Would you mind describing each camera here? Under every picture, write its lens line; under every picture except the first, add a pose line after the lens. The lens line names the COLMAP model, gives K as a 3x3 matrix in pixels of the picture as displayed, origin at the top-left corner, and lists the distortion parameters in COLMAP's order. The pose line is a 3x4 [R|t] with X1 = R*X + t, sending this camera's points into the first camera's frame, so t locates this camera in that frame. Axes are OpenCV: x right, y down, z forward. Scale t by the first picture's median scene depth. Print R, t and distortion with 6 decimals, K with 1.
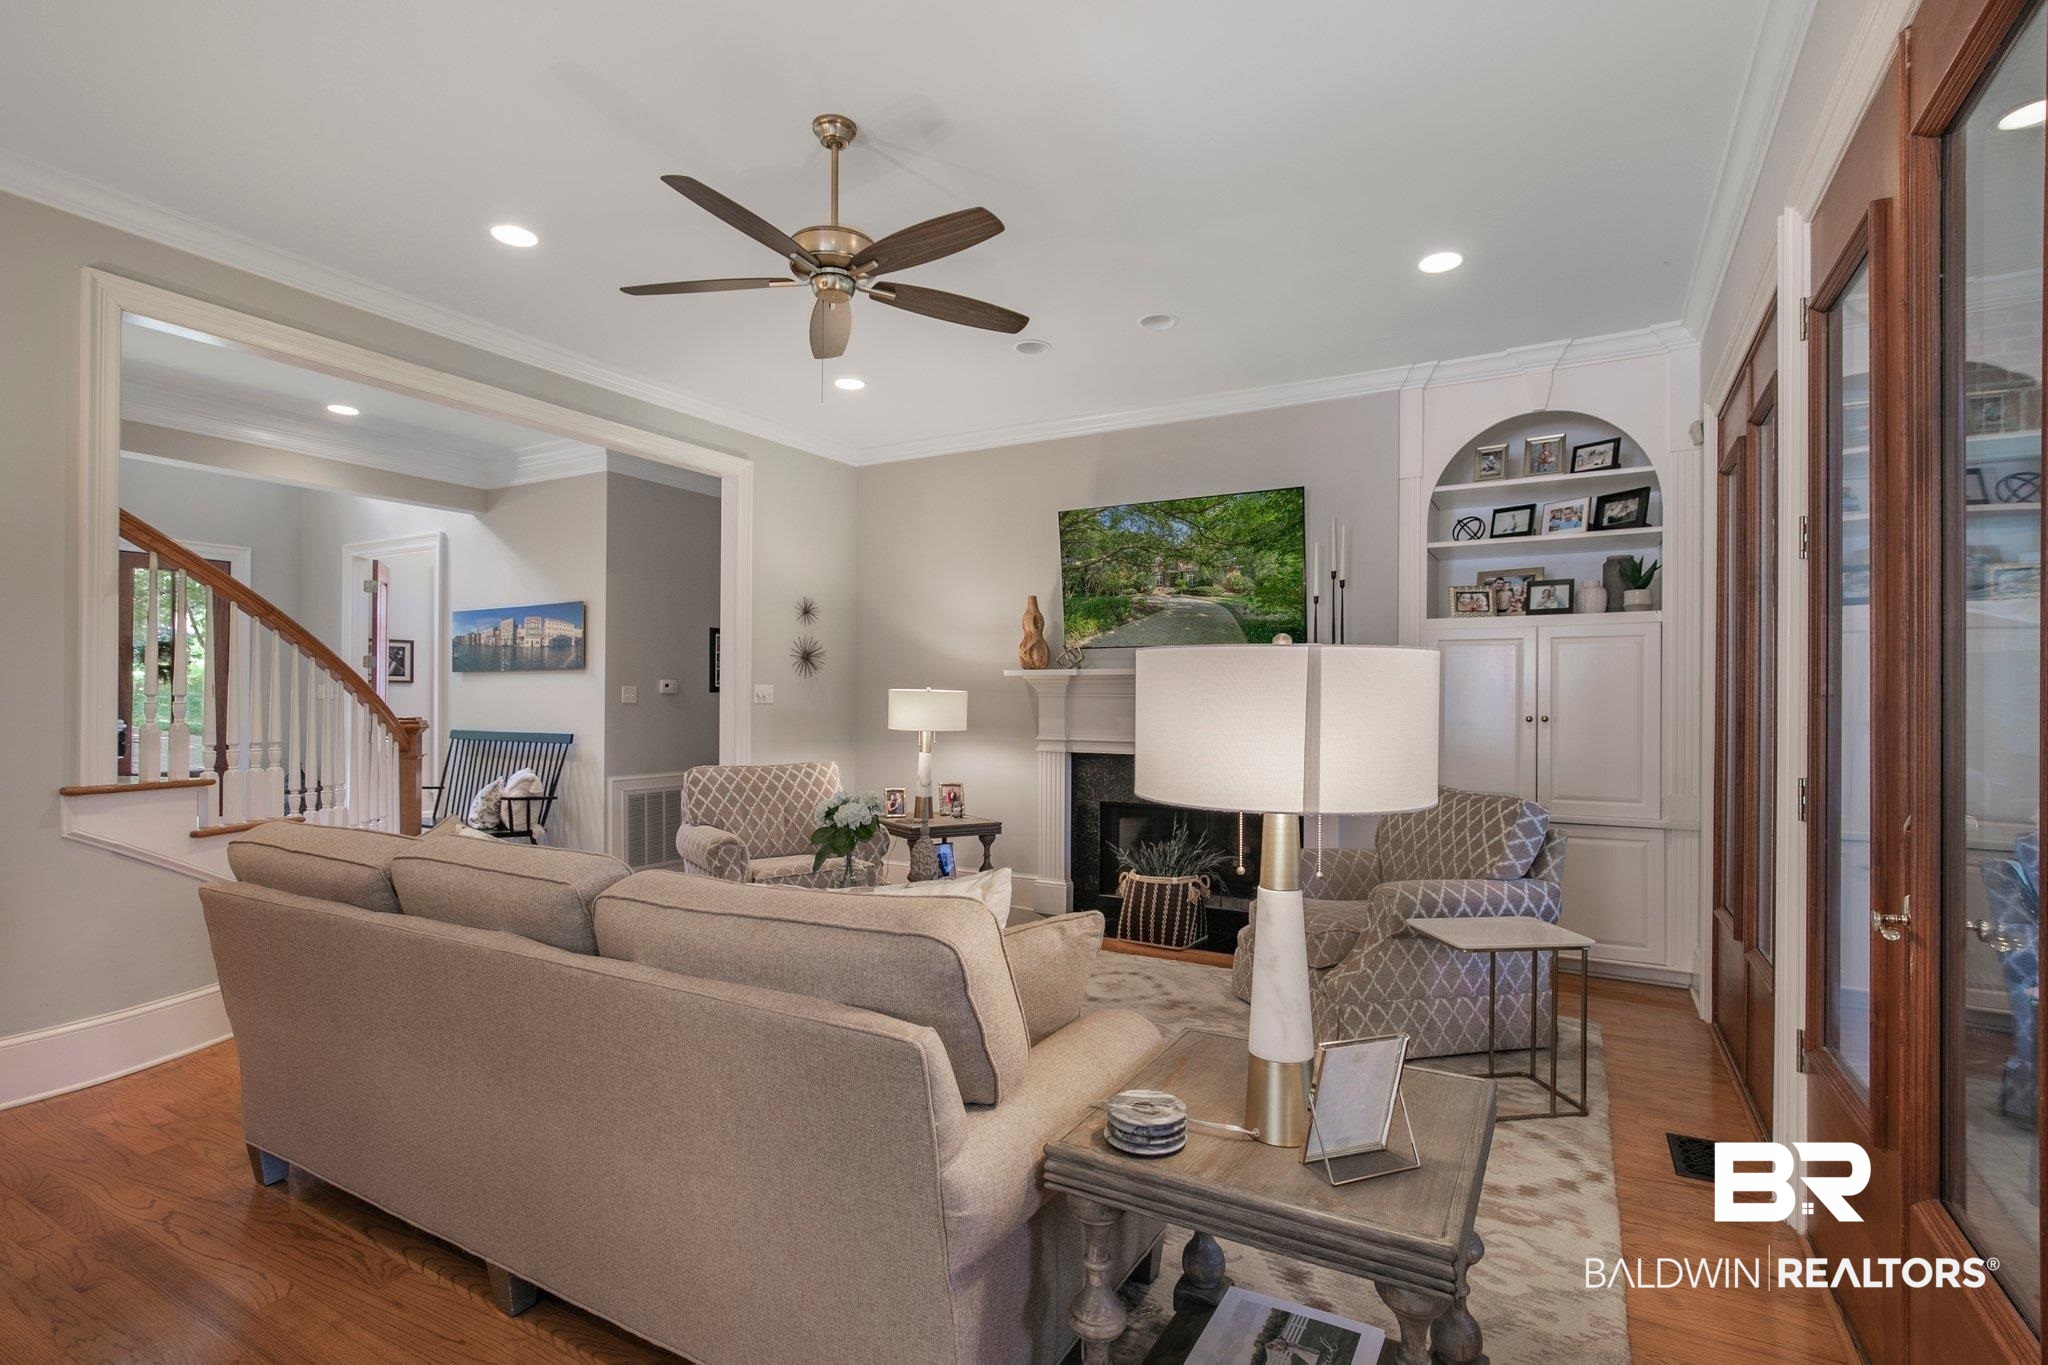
lens RADIAL K [[956.4, 0, 1020.7], [0, 956.4, 698.5], [0, 0, 1]] dist [-0.004905, -0.000408]
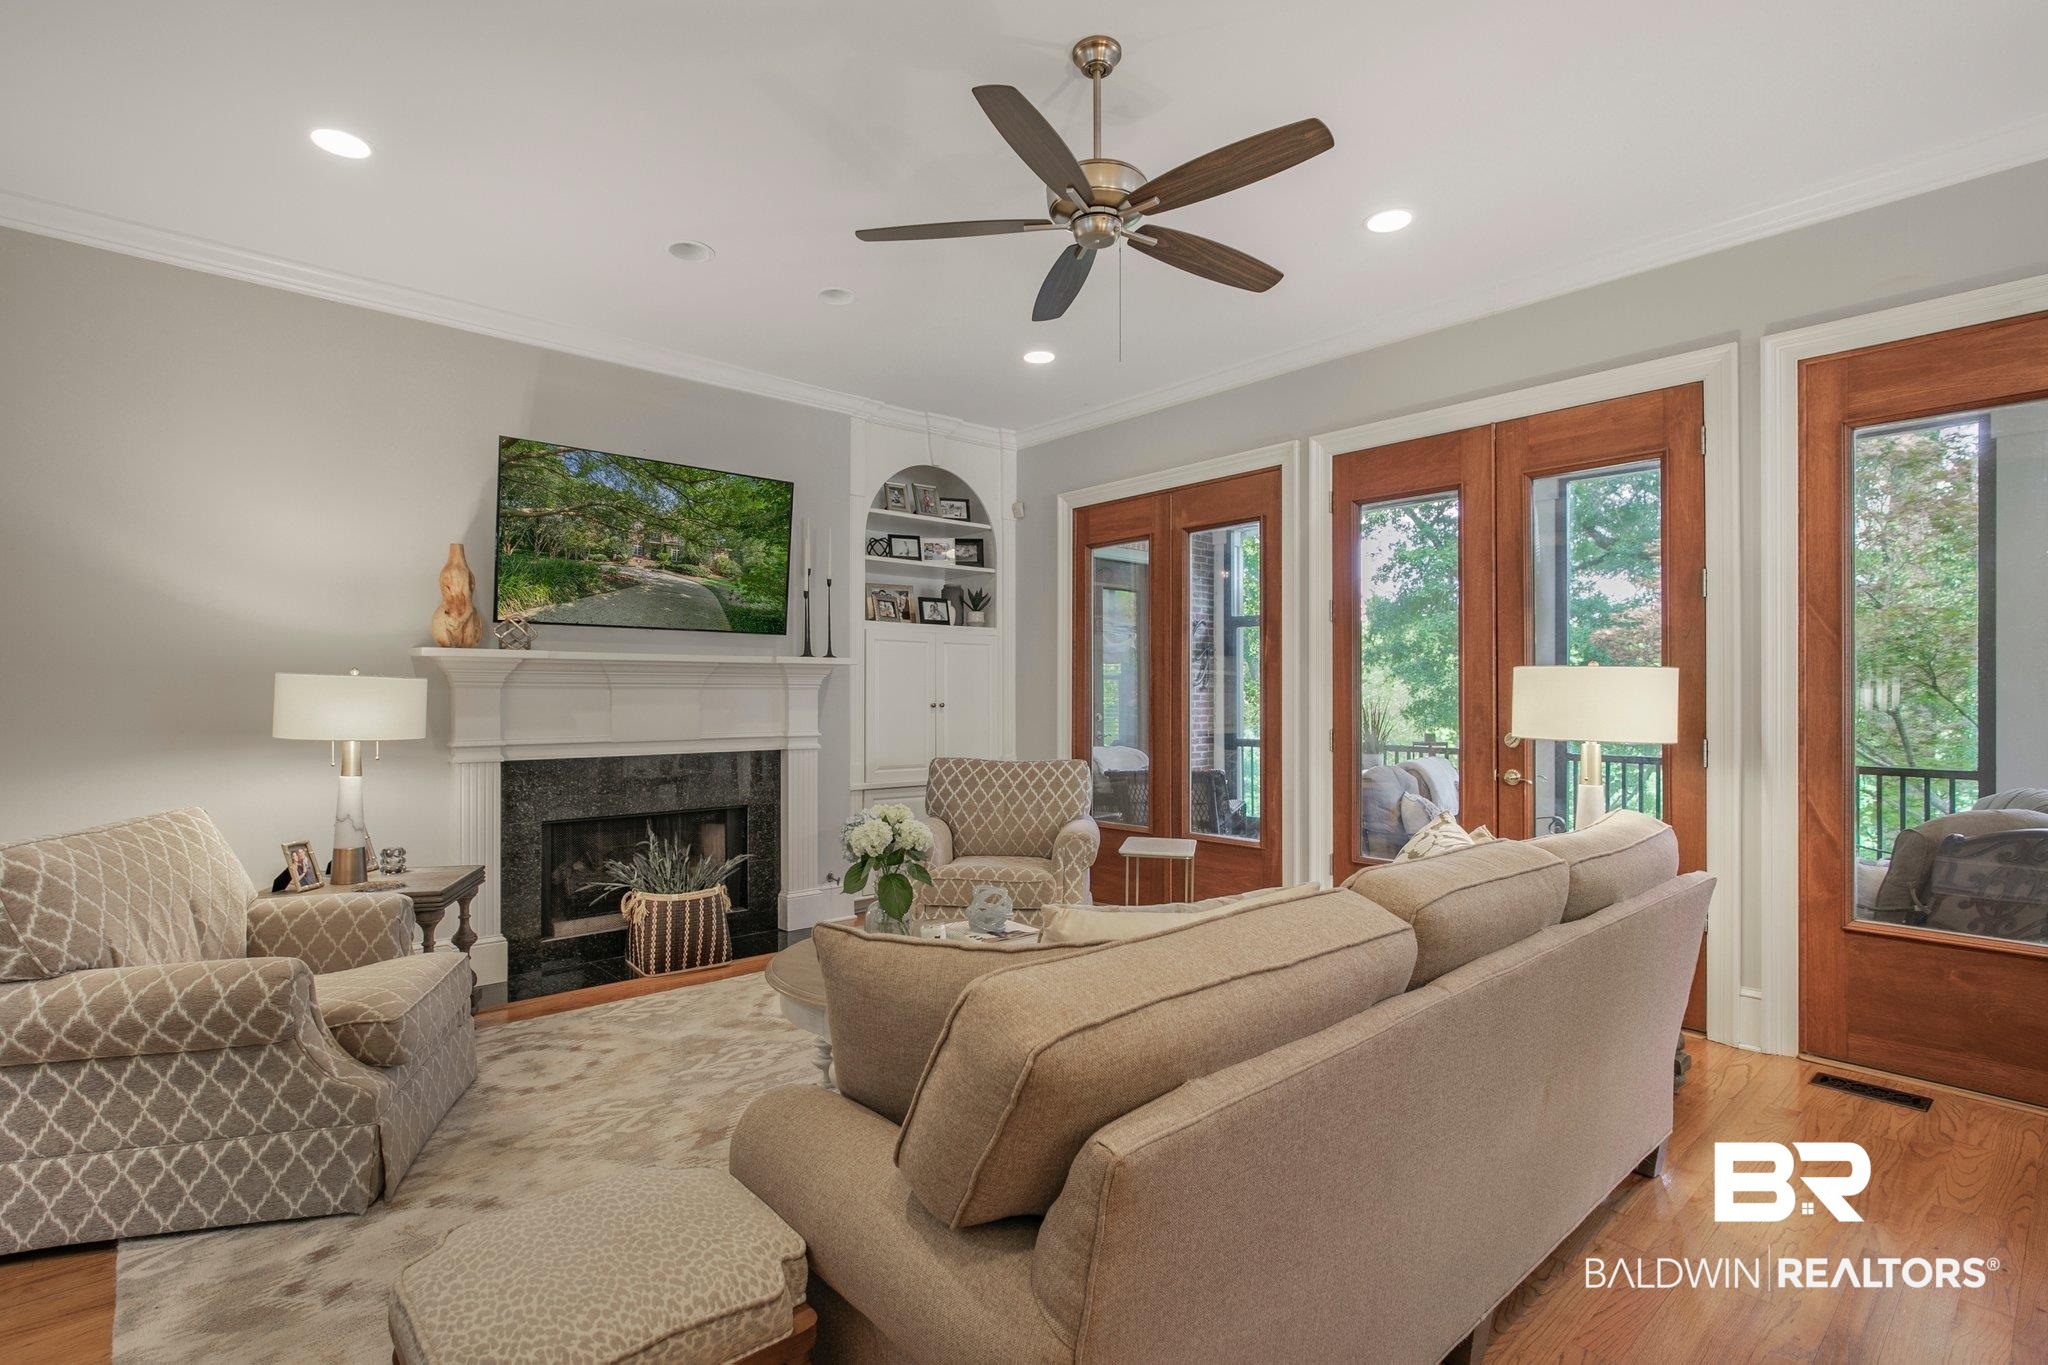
lens RADIAL K [[956.4, 0, 1022.4], [0, 956.4, 675.5], [0, 0, 1]] dist [-0.004905, -0.000408]
pose [[0.336878, 0.017501, 0.941386, -0.551852], [0.003865, 0.999793, -0.019970, 0.007114], [-0.941540, 0.010366, 0.336741, 0.396566]]
